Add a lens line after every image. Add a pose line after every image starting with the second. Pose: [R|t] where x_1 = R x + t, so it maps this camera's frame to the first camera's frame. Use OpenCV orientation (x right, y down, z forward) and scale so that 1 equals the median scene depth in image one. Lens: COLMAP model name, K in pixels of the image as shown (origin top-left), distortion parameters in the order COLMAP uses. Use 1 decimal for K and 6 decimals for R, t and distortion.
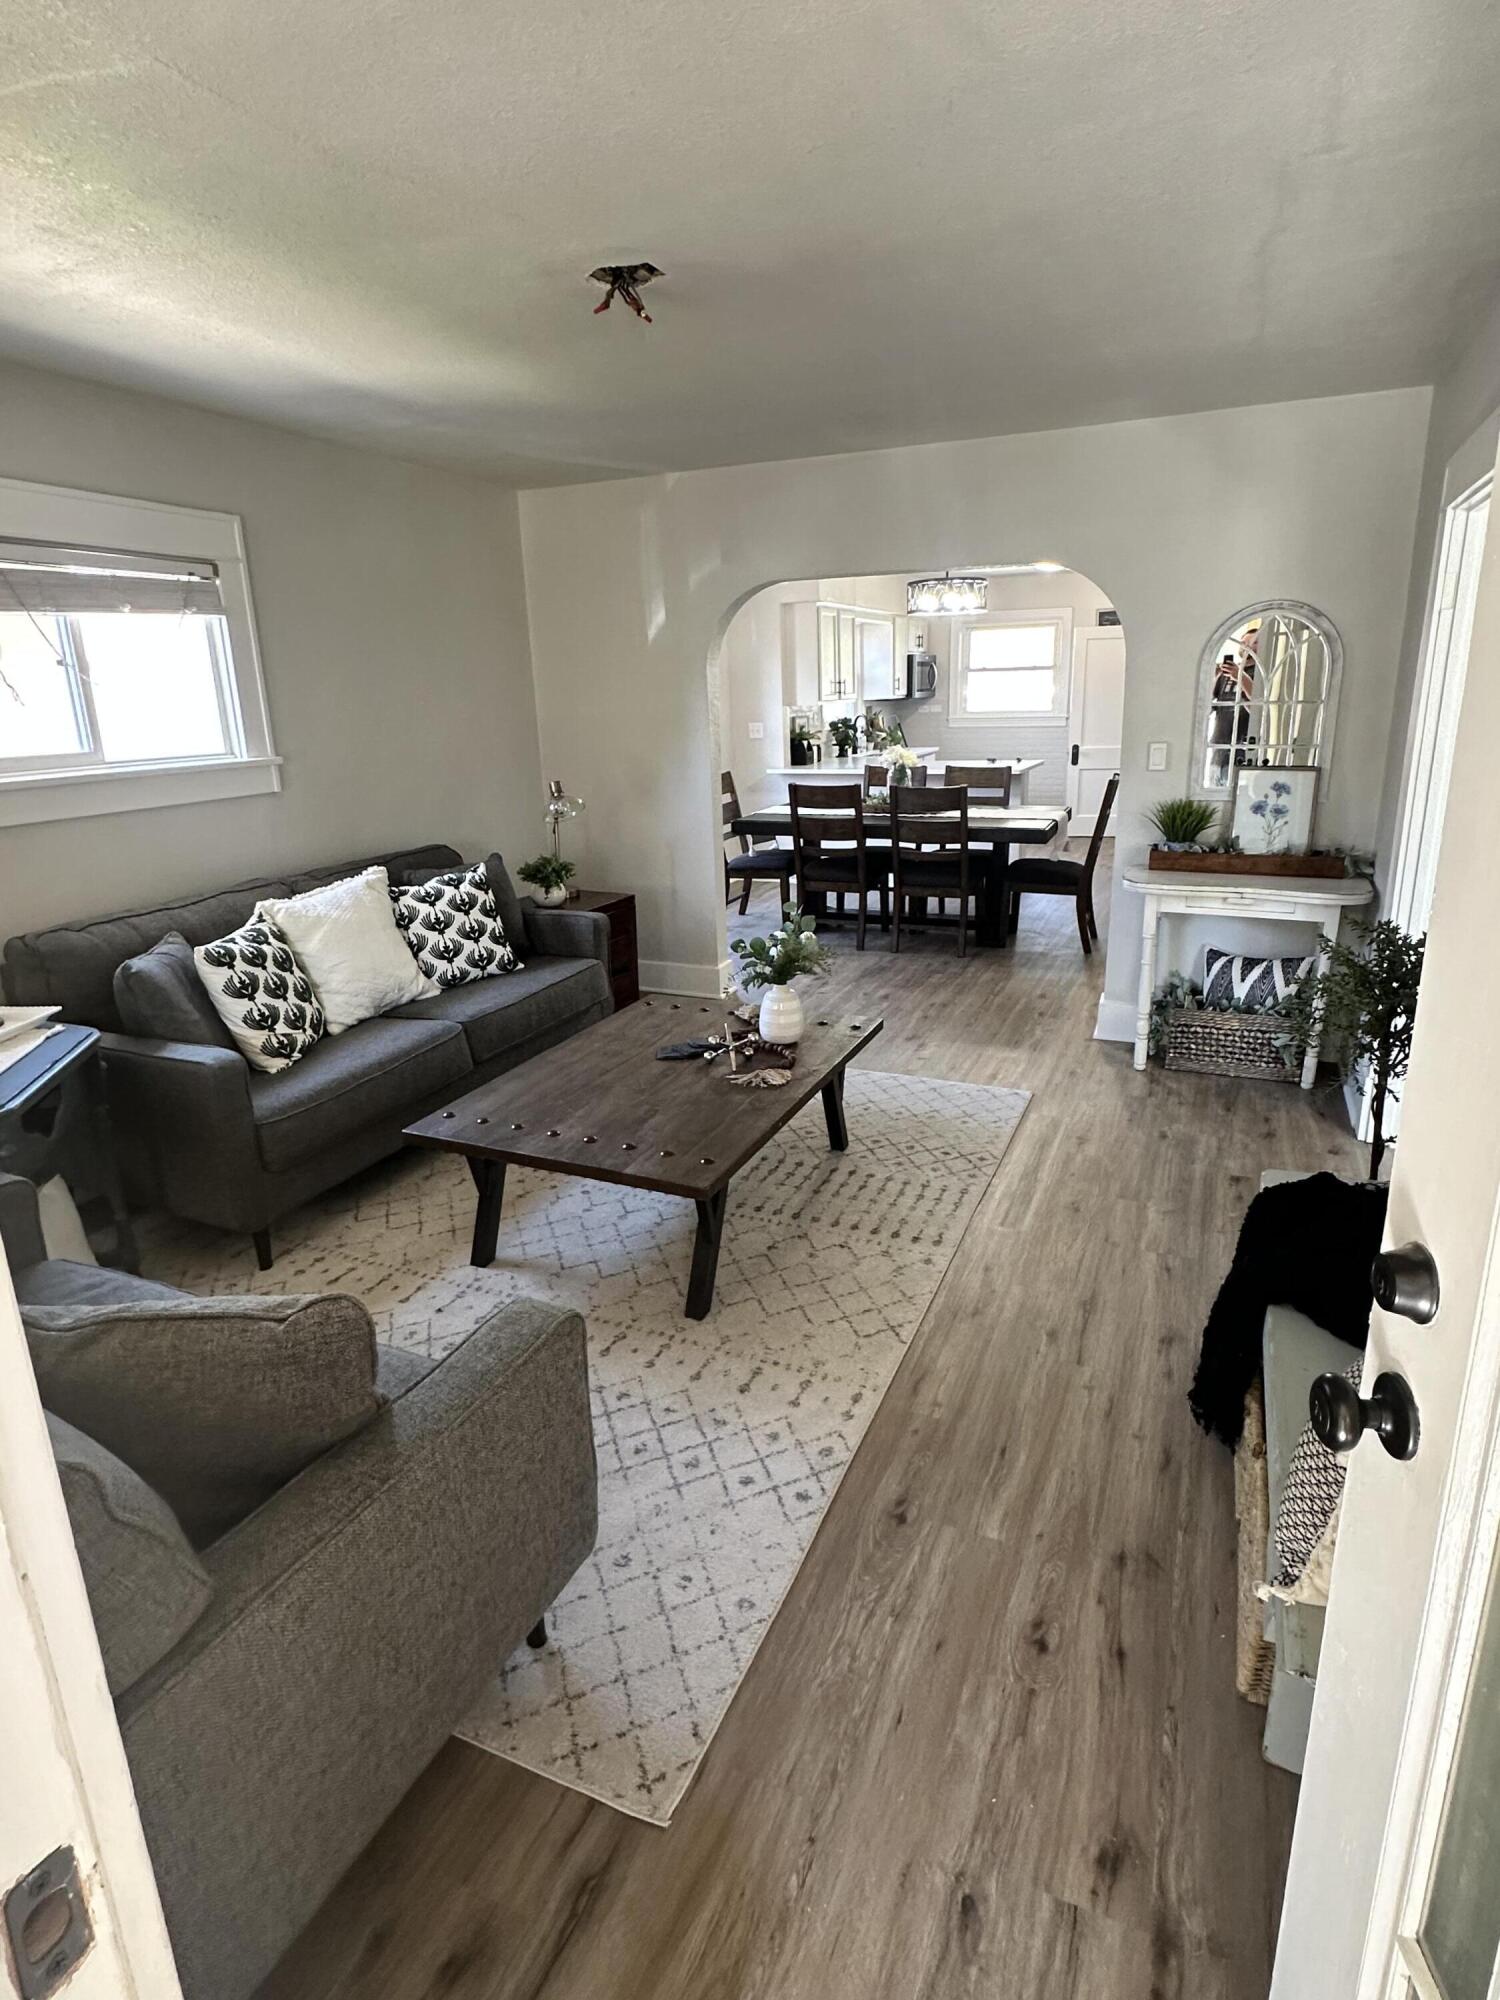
lens RADIAL K [[1072.9, 0, 751.7], [0, 1072.9, 1009.2], [0, 0, 1]] dist [-0.005957, 0.000085]
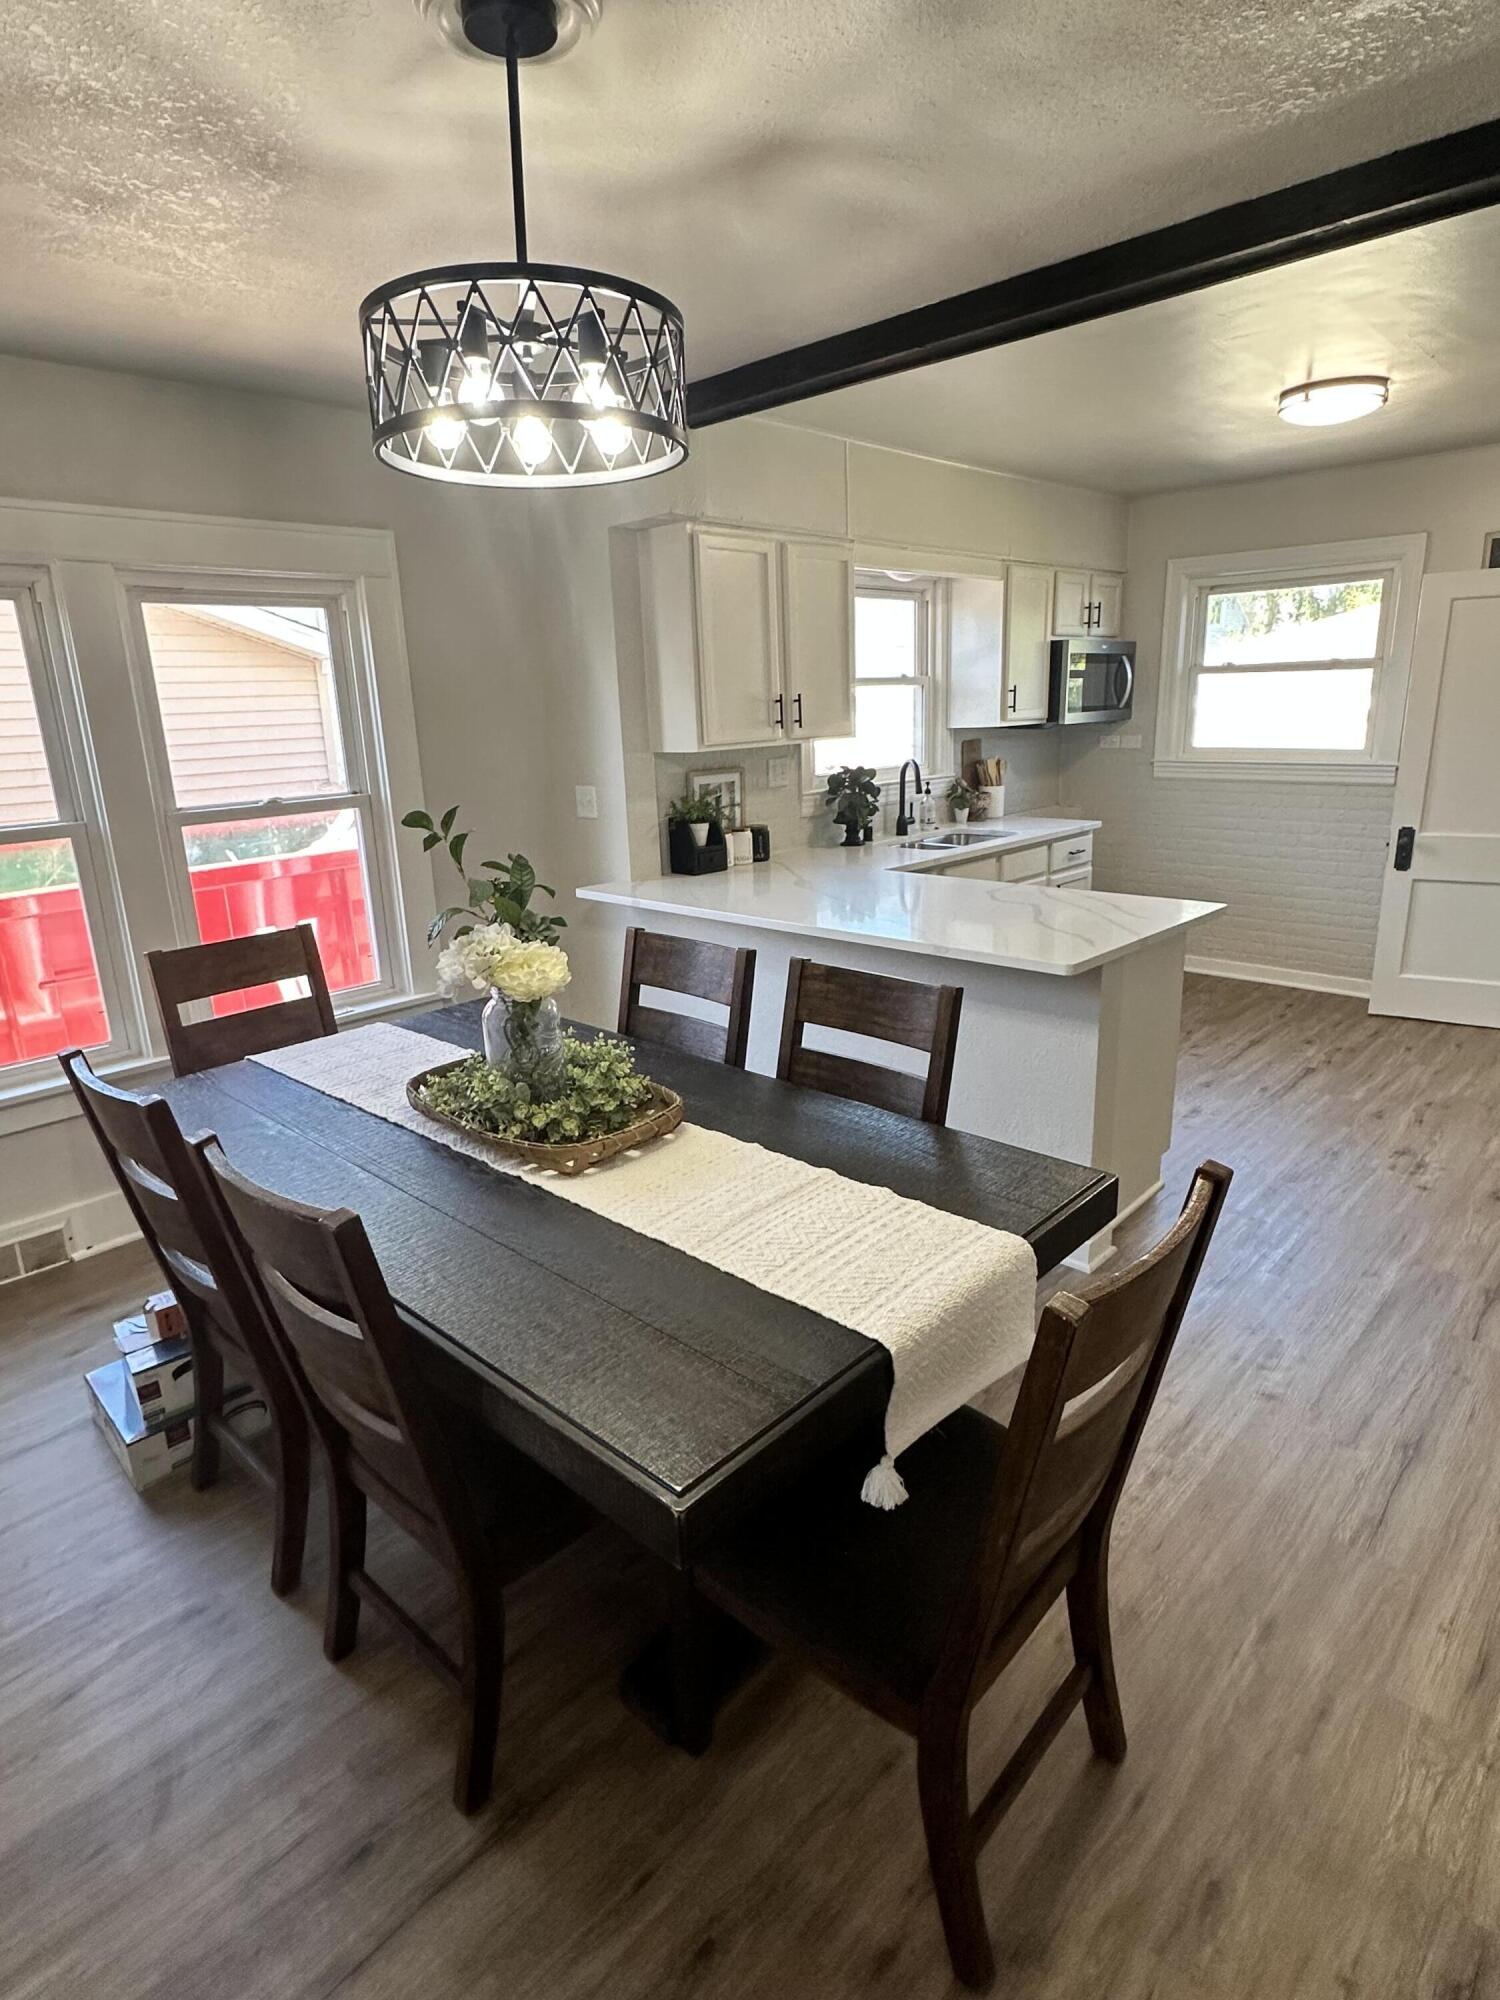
lens RADIAL K [[1072.9, 0, 738.5], [0, 1072.9, 1000.3], [0, 0, 1]] dist [-0.005957, 0.000085]
pose [[0.936786, 0.094844, -0.336804, 0.217283], [-0.096748, 0.995246, 0.011165, -0.167342], [0.336262, 0.022126, 0.941509, 0.522752]]
